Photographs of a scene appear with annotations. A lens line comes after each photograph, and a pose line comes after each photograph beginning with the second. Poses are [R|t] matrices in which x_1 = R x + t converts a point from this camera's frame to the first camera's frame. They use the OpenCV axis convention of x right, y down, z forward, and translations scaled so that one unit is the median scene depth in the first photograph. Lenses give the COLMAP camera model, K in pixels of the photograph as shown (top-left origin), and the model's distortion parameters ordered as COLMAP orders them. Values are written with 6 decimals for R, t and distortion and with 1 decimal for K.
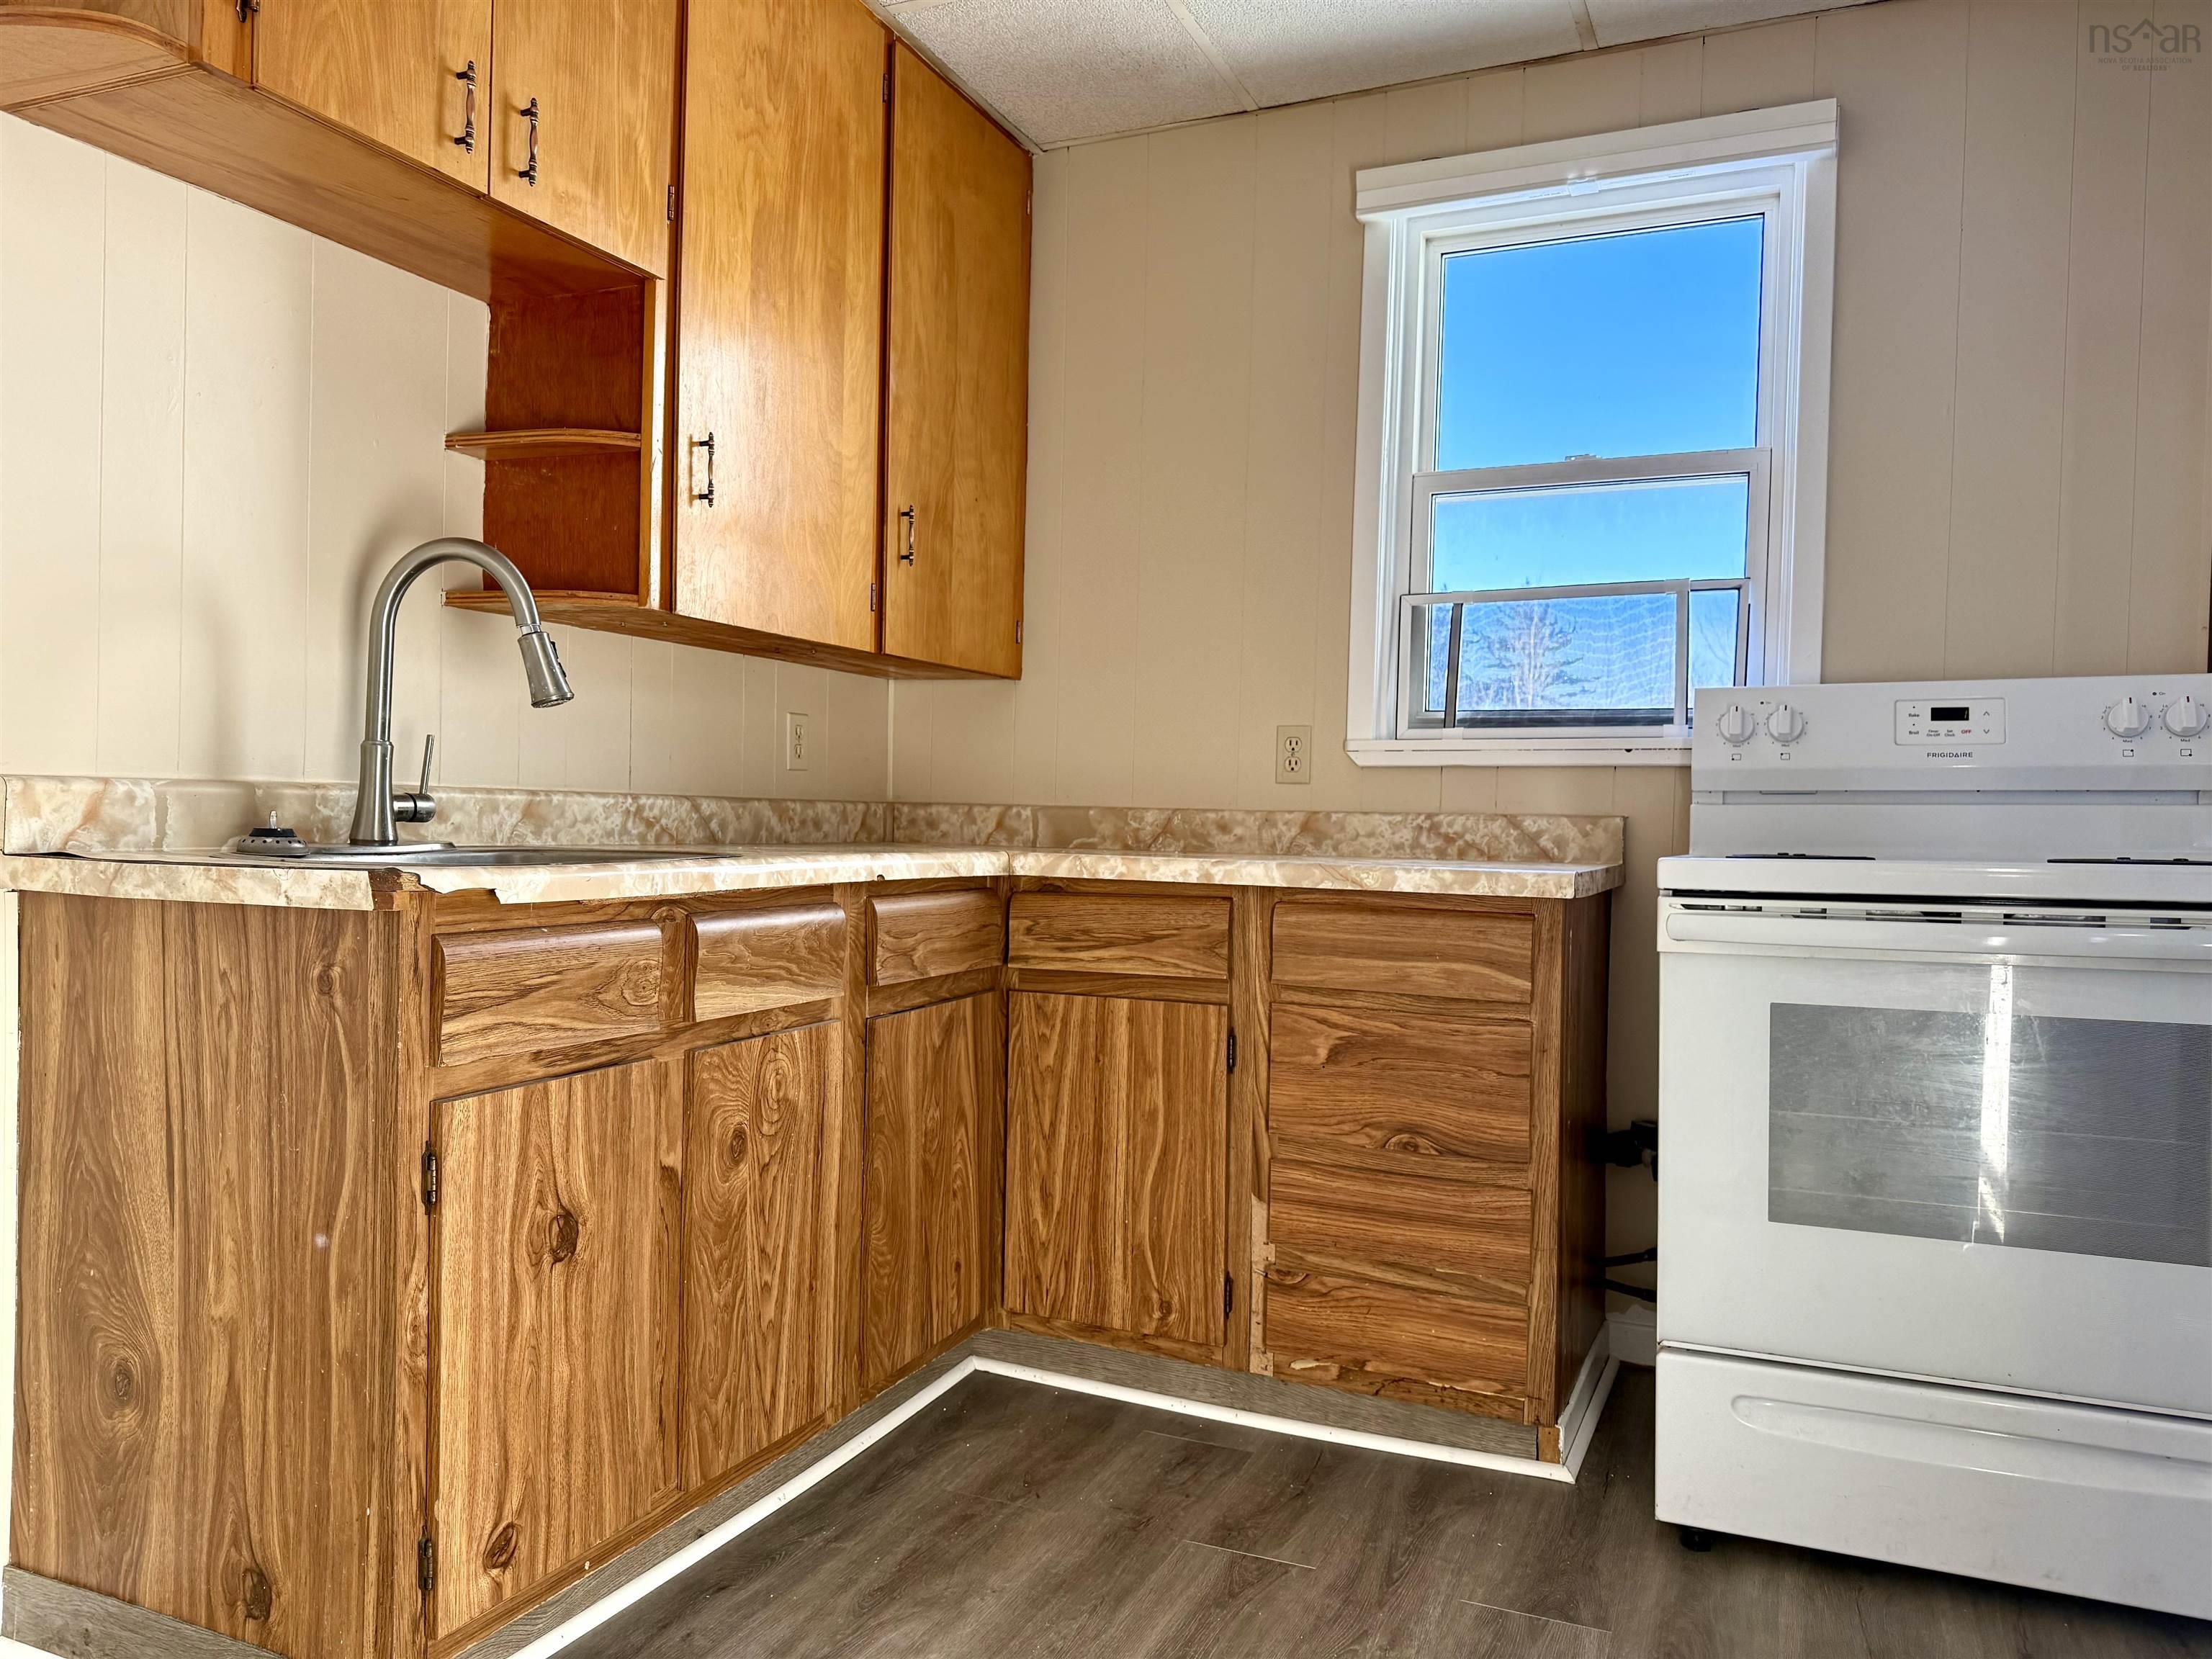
lens RADIAL K [[1613.9, 0, 1133.4], [0, 1613.9, 822.1], [0, 0, 1]] dist [0.112675, -0.148255]
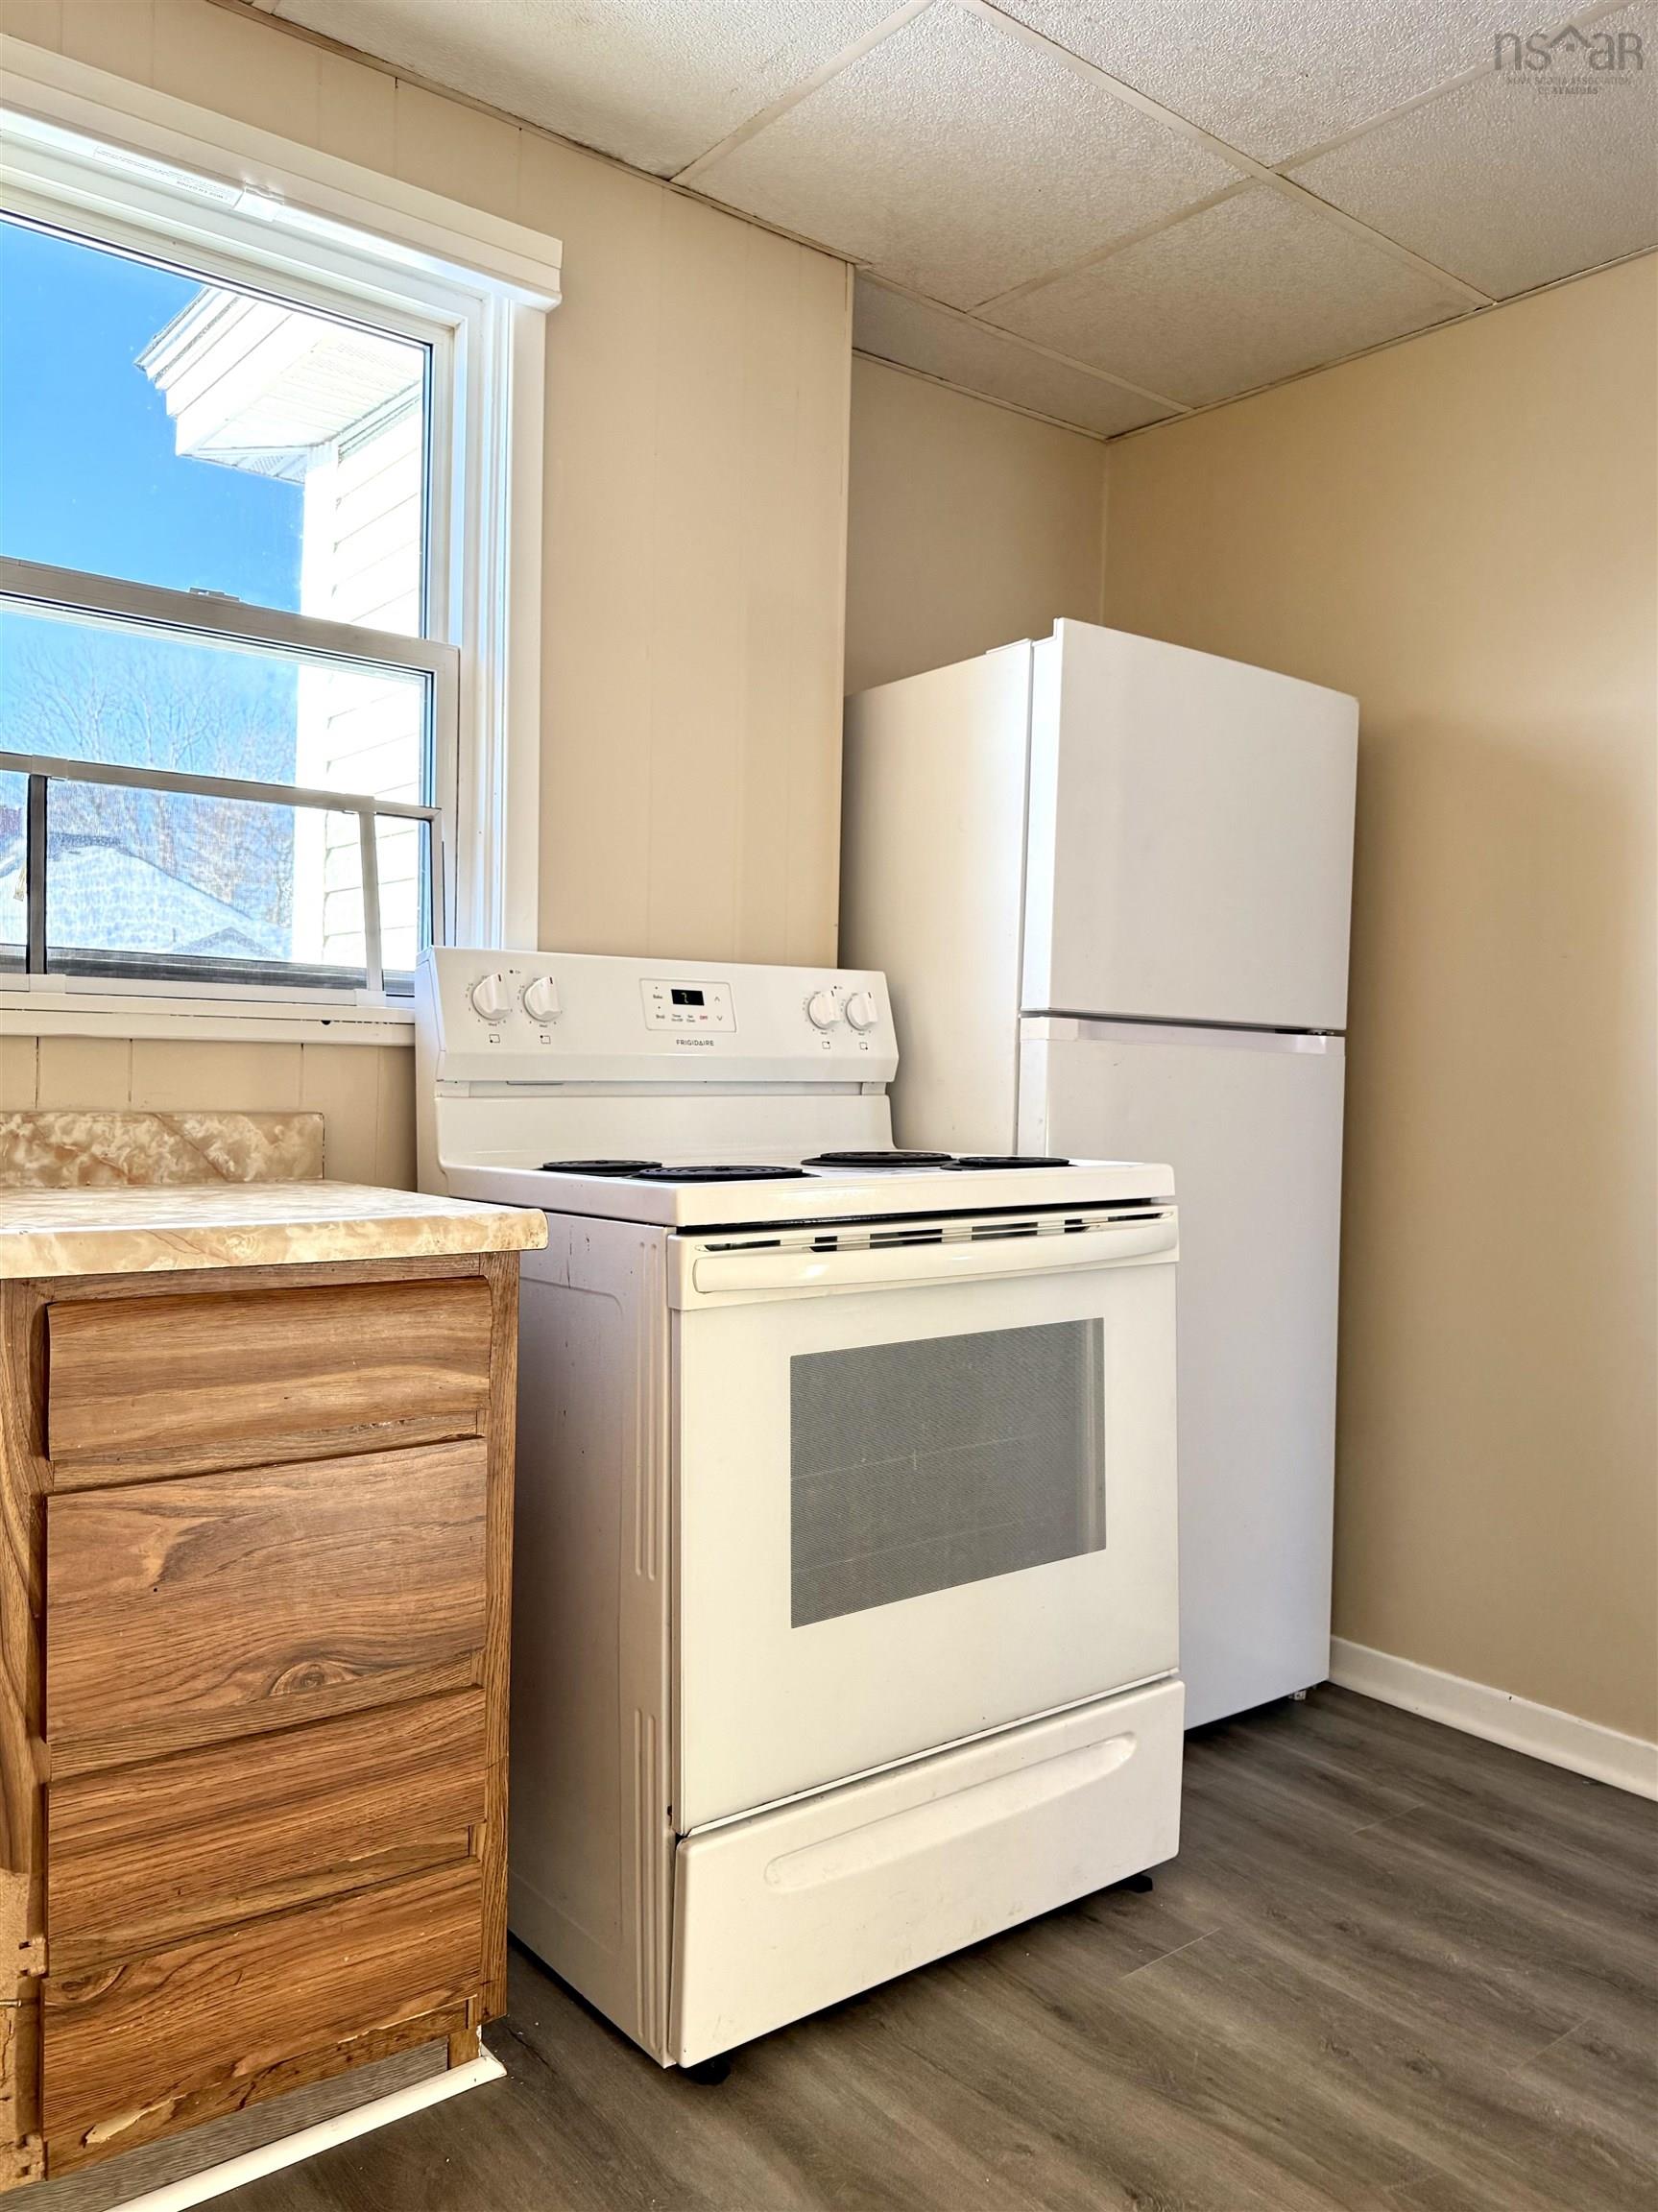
lens RADIAL K [[1605.3, 0, 827.4], [0, 1605.3, 1114.7], [0, 0, 1]] dist [0.038796, -0.038976]
pose [[0.478637, -0.027218, 0.877591, -0.260005], [-0.005293, 0.999412, 0.033883, -0.033349], [-0.877997, -0.020863, 0.478211, 0.539098]]
